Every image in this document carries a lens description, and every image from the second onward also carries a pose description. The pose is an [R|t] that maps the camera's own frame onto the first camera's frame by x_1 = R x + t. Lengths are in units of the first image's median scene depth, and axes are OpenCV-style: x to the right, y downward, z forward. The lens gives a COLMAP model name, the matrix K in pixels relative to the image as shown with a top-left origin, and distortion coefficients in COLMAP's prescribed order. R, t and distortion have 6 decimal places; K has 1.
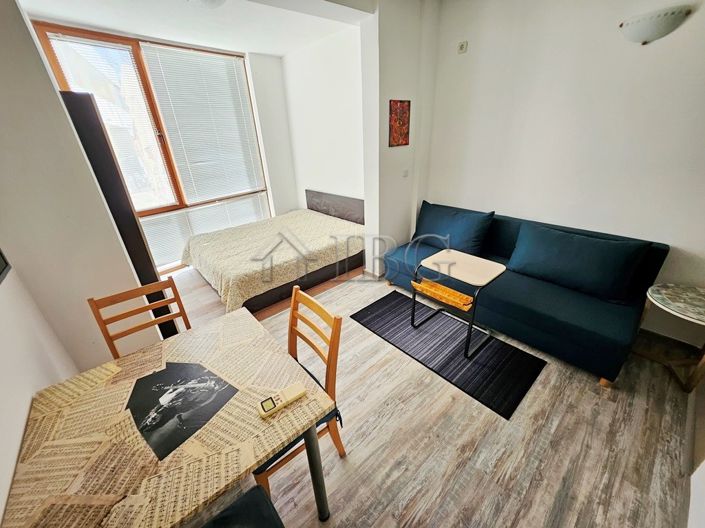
lens RADIAL K [[276.1, 0, 345.4], [0, 276.1, 261.8], [0, 0, 1]] dist [-0.004836, -0.000497]
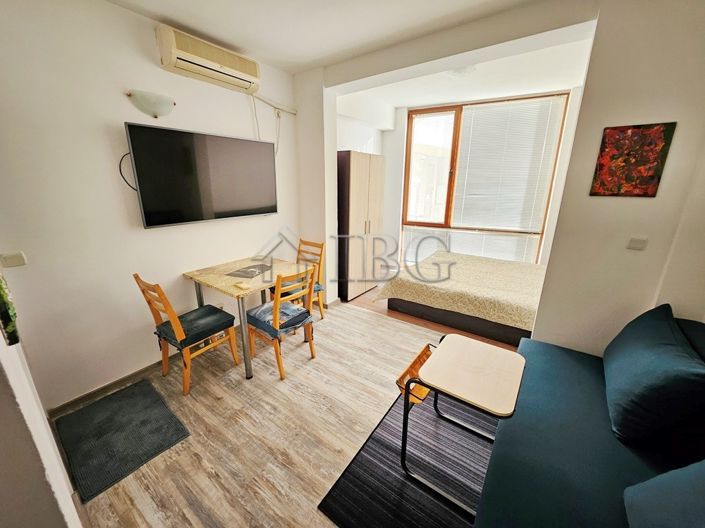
lens RADIAL K [[276.1, 0, 349.0], [0, 276.1, 259.7], [0, 0, 1]] dist [-0.004836, -0.000497]
pose [[0.230746, 0.312763, -0.921377, 1.066910], [-0.423742, 0.884720, 0.194200, -0.259213], [0.875899, 0.345615, 0.336676, 0.517745]]
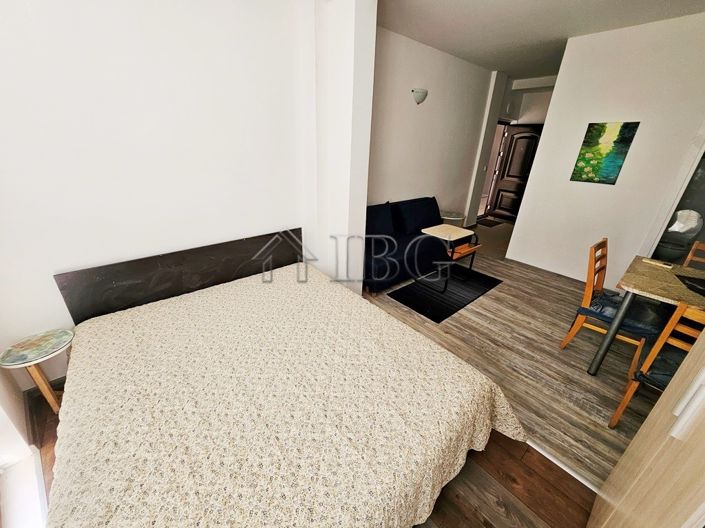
lens RADIAL K [[276.1, 0, 350.2], [0, 276.1, 261.2], [0, 0, 1]] dist [-0.004836, -0.000497]
pose [[0.006661, -0.349121, 0.937054, -1.244117], [0.397828, 0.860650, 0.317827, -0.641703], [-0.917436, 0.370669, 0.144623, 1.601300]]
